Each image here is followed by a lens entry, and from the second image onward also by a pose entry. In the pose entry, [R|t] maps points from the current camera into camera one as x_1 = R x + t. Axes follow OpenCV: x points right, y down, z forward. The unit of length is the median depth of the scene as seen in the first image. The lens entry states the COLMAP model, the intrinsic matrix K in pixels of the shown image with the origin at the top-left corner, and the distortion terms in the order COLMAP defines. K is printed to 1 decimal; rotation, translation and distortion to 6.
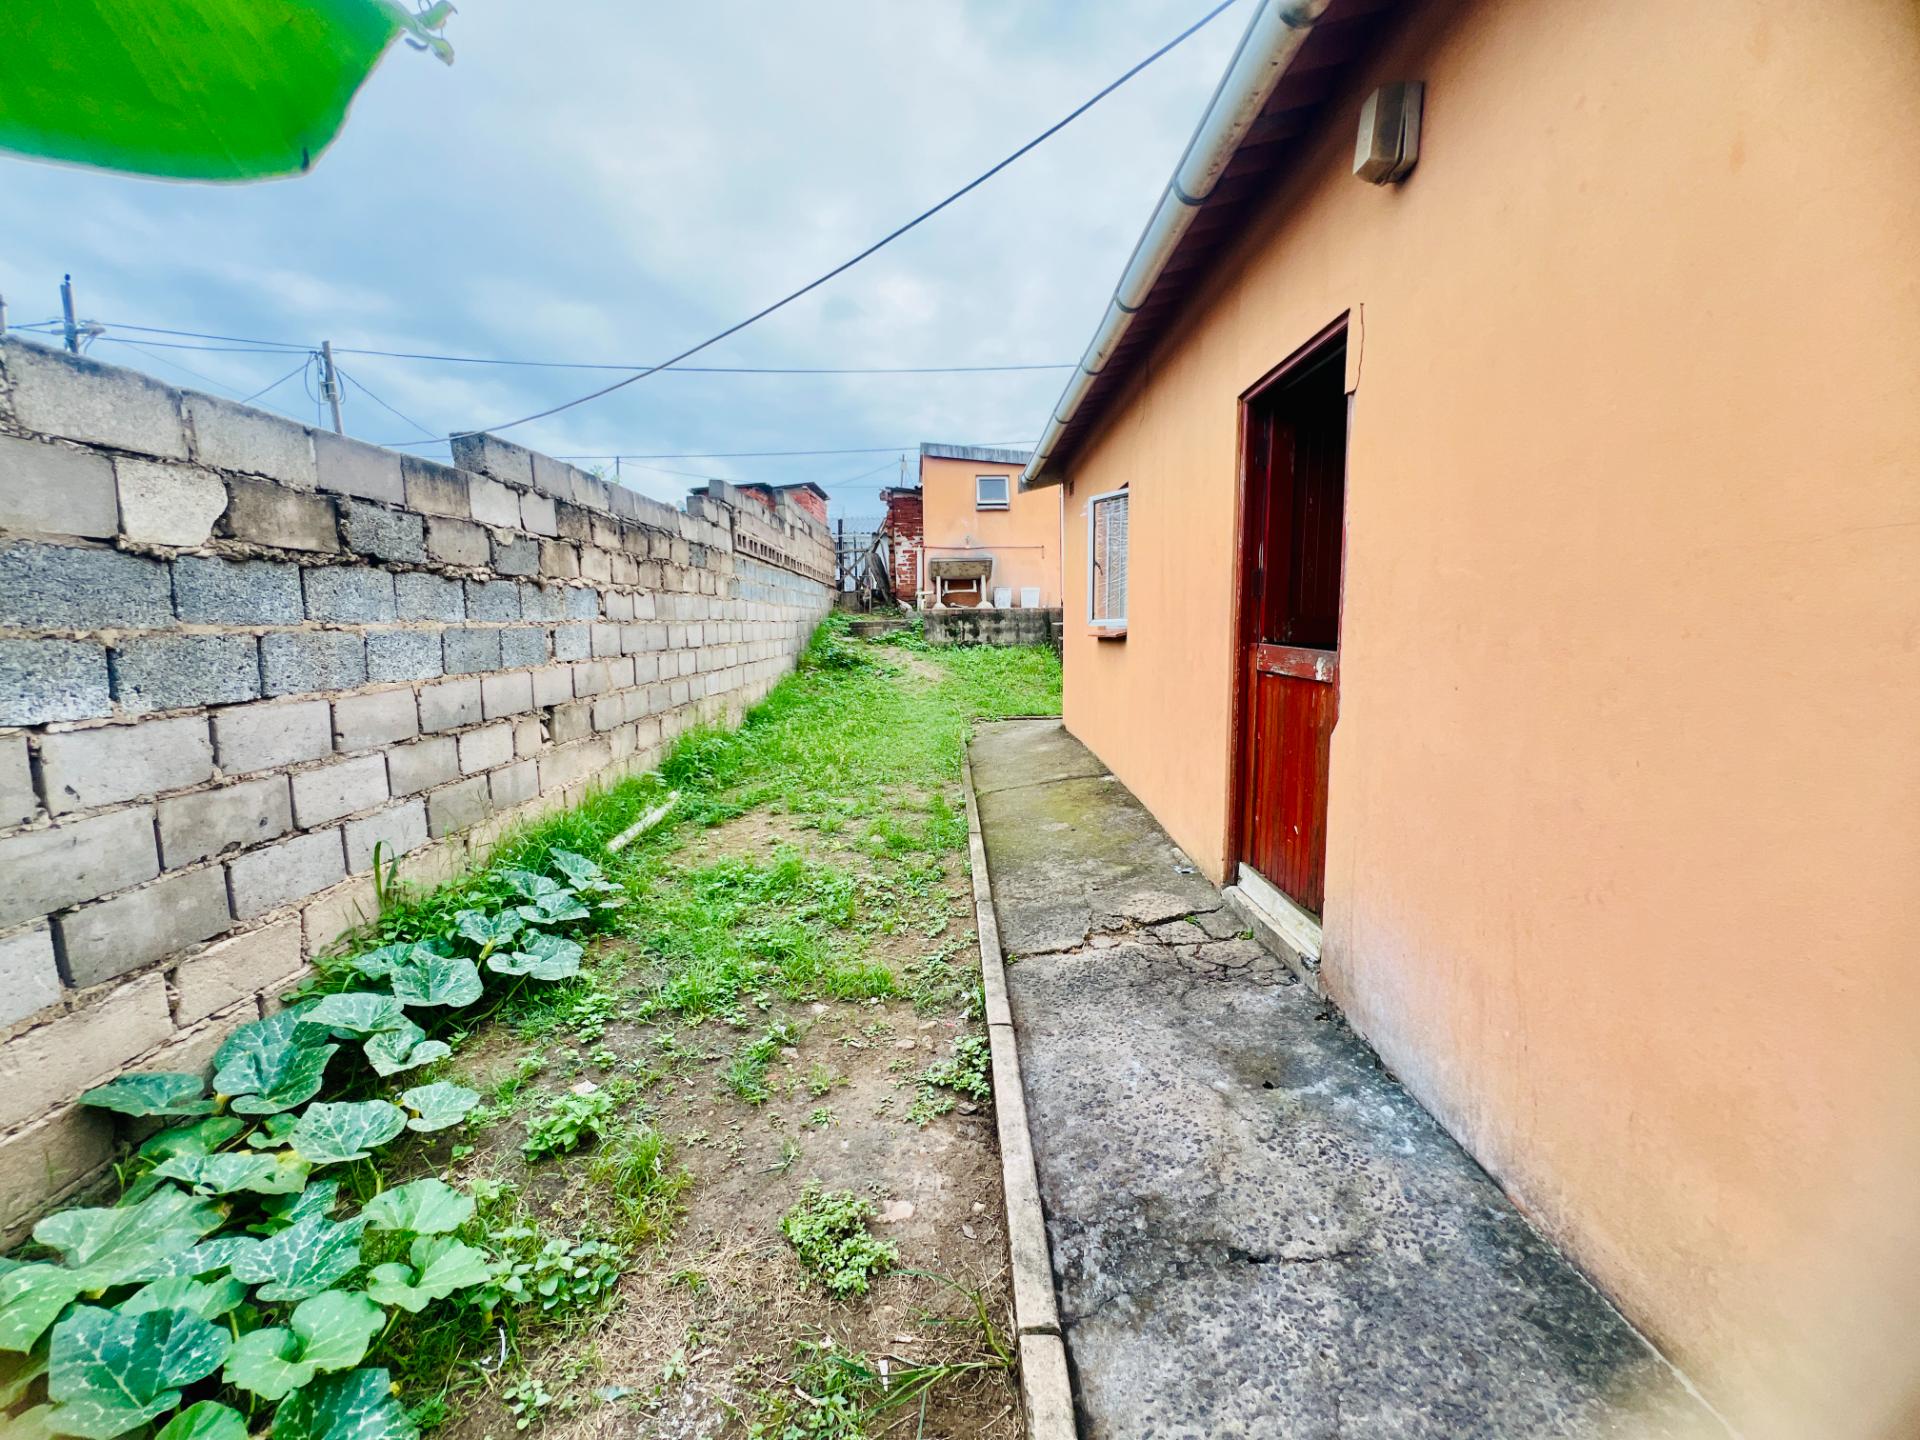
lens RADIAL K [[766.1, 0, 962.4], [0, 766.1, 717.6], [0, 0, 1]] dist [-0.003712, 0.001184]
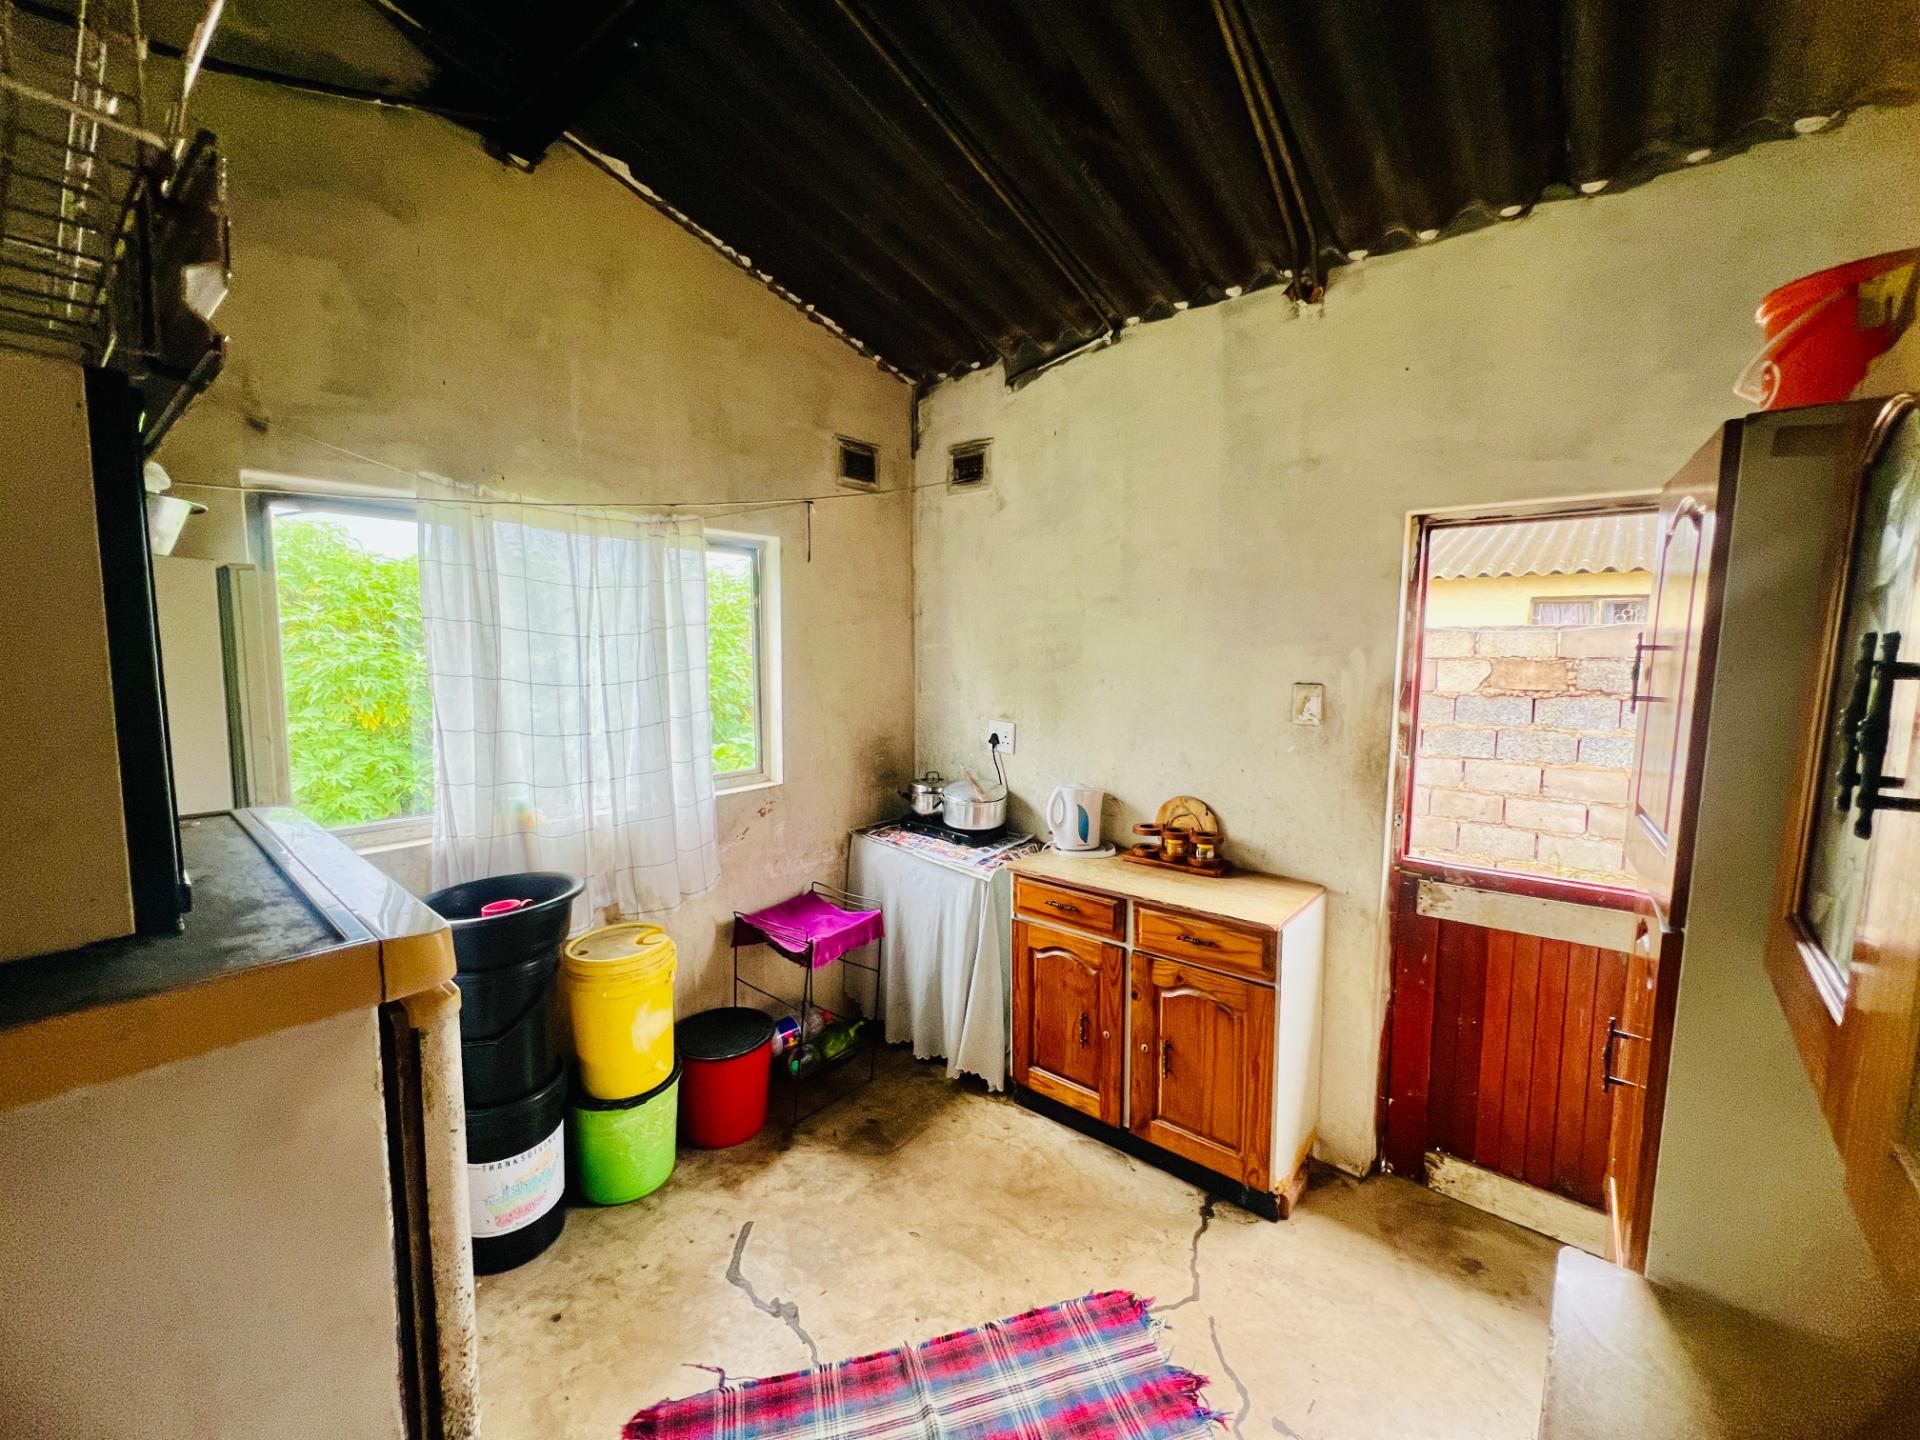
lens RADIAL K [[766.1, 0, 957.7], [0, 766.1, 717.8], [0, 0, 1]] dist [-0.003712, 0.001184]
pose [[-0.658390, 0.085598, -0.747794, 1.163557], [-0.083458, 0.979084, 0.185553, -0.284050], [0.748036, 0.184575, -0.637475, 0.838549]]
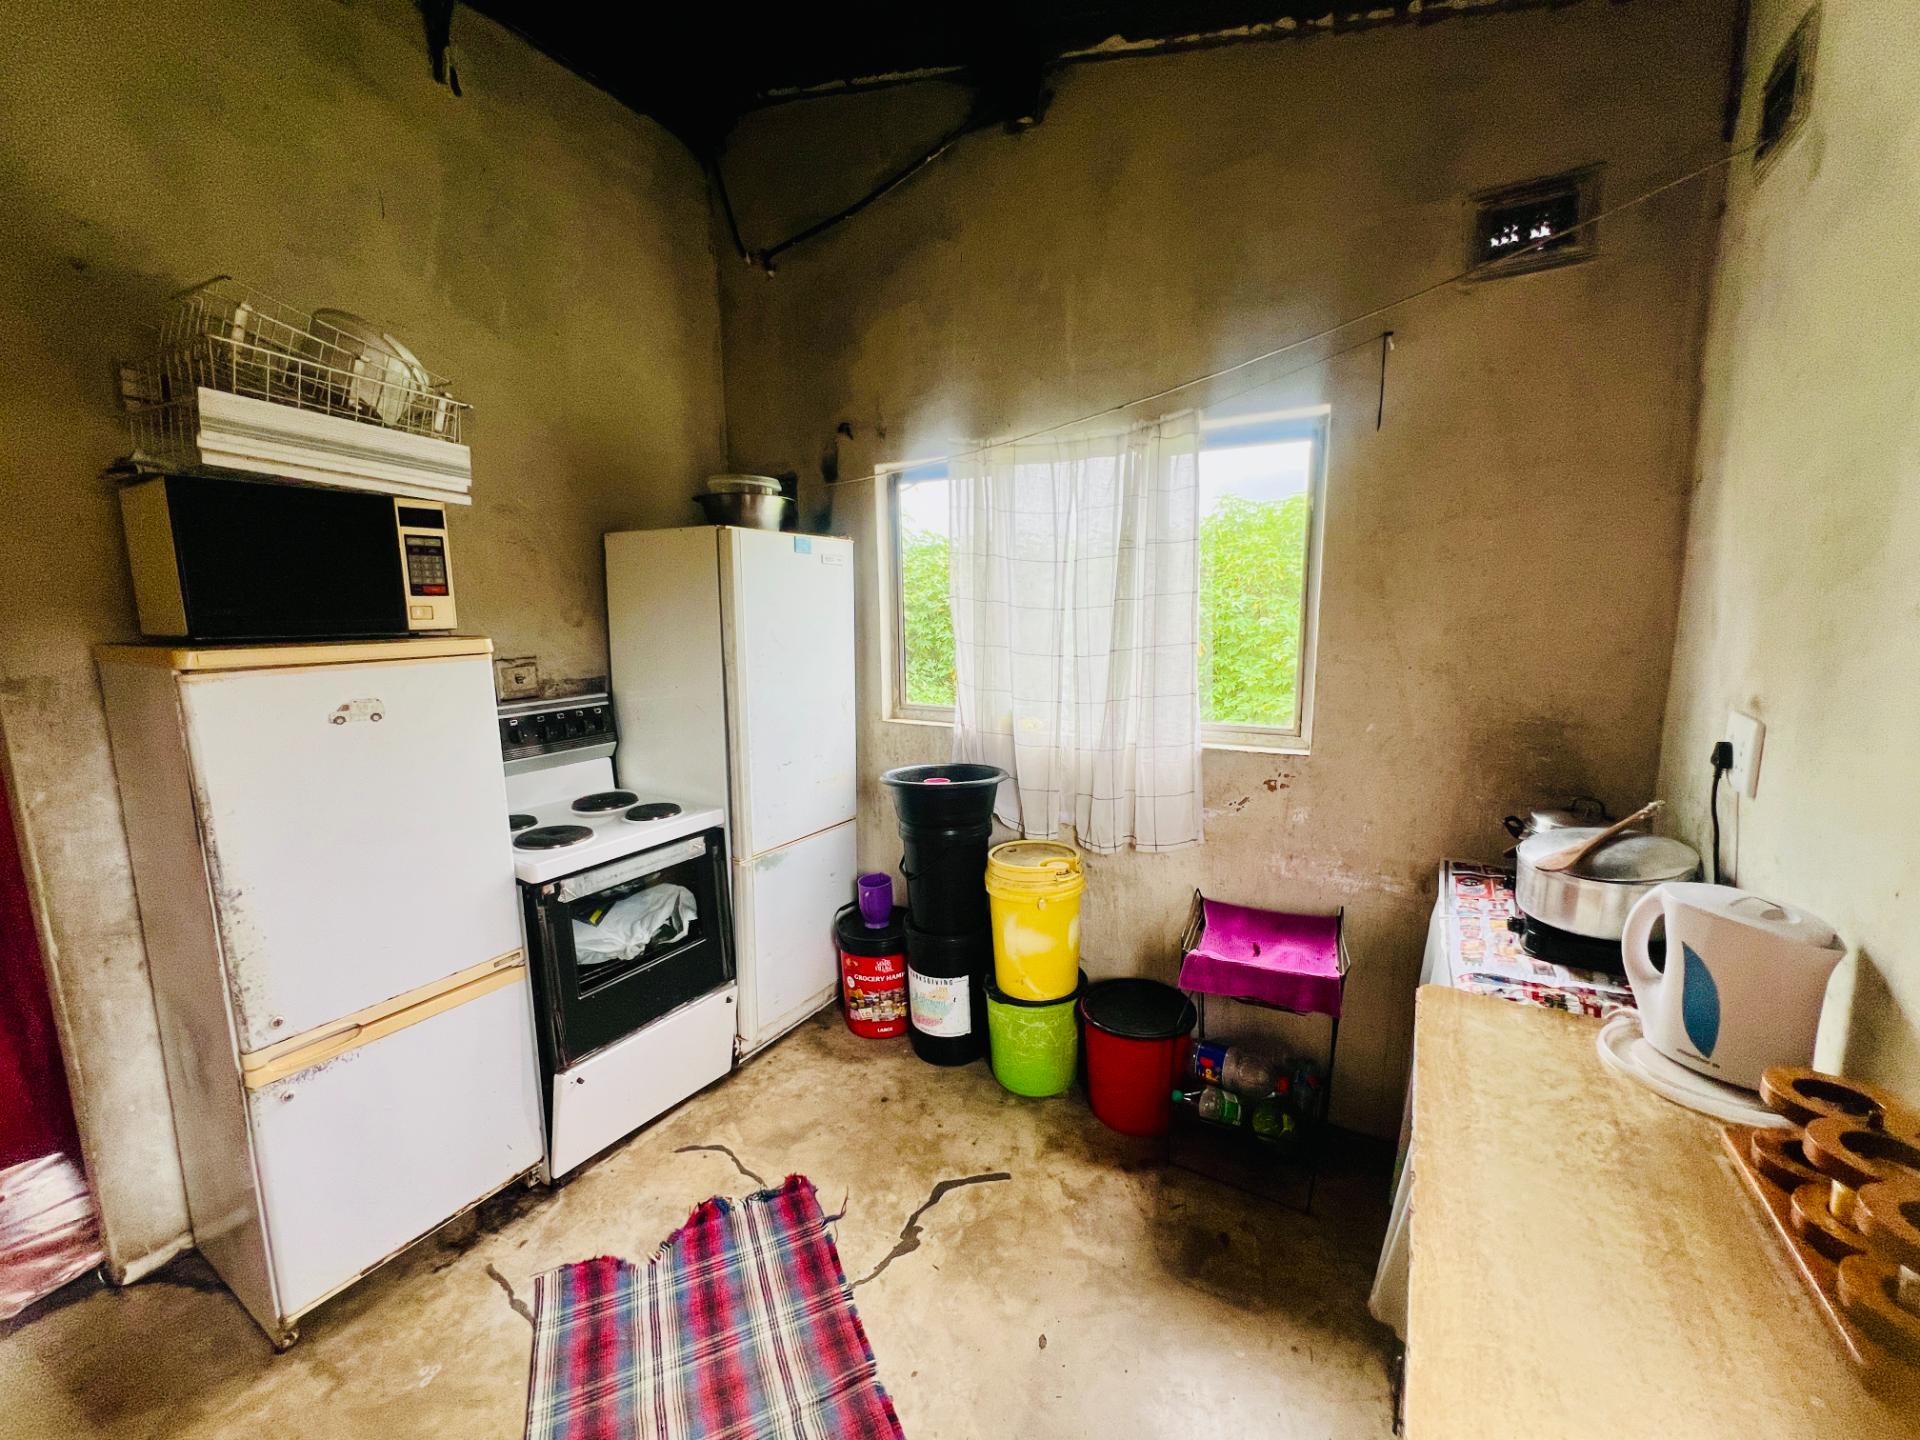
lens RADIAL K [[766.1, 0, 956.1], [0, 766.1, 718.4], [0, 0, 1]] dist [-0.003712, 0.001184]
pose [[-0.848552, -0.051310, 0.526618, 0.551806], [0.087261, 0.968088, 0.234929, -0.233752], [-0.521866, 0.245303, -0.816996, 0.806391]]
